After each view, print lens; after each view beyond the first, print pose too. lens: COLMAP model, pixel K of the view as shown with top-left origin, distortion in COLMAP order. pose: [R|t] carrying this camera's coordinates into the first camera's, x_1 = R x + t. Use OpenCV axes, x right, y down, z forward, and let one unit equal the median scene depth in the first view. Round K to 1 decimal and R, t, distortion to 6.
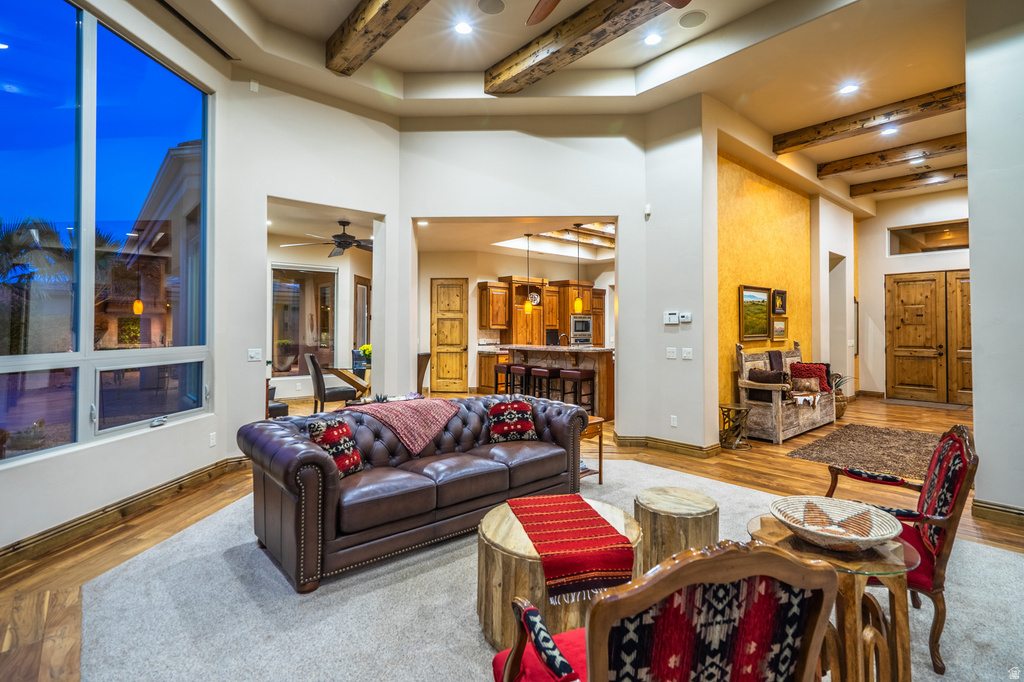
lens RADIAL K [[498.1, 0, 503.2], [0, 498.1, 320.6], [0, 0, 1]] dist [0.004526, 0.002553]
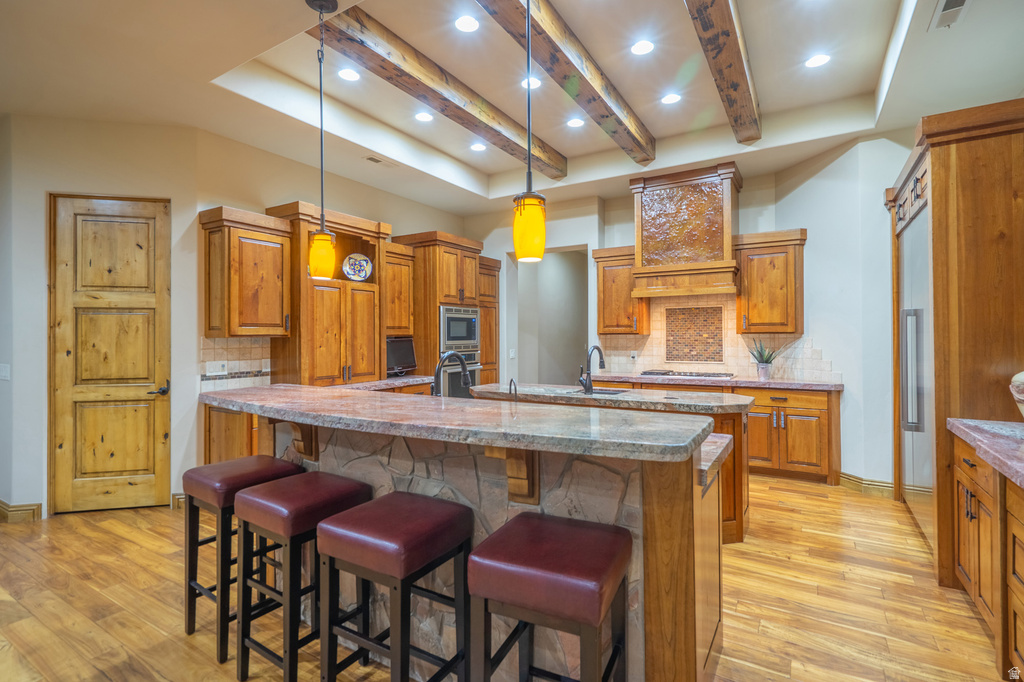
lens RADIAL K [[498.1, 0, 510.1], [0, 498.1, 333.3], [0, 0, 1]] dist [0.004526, 0.002553]
pose [[0.945326, -0.004377, 0.326097, 0.046449], [-0.000838, 0.999874, 0.015850, 0.008503], [-0.326125, -0.015256, 0.945203, 0.559039]]
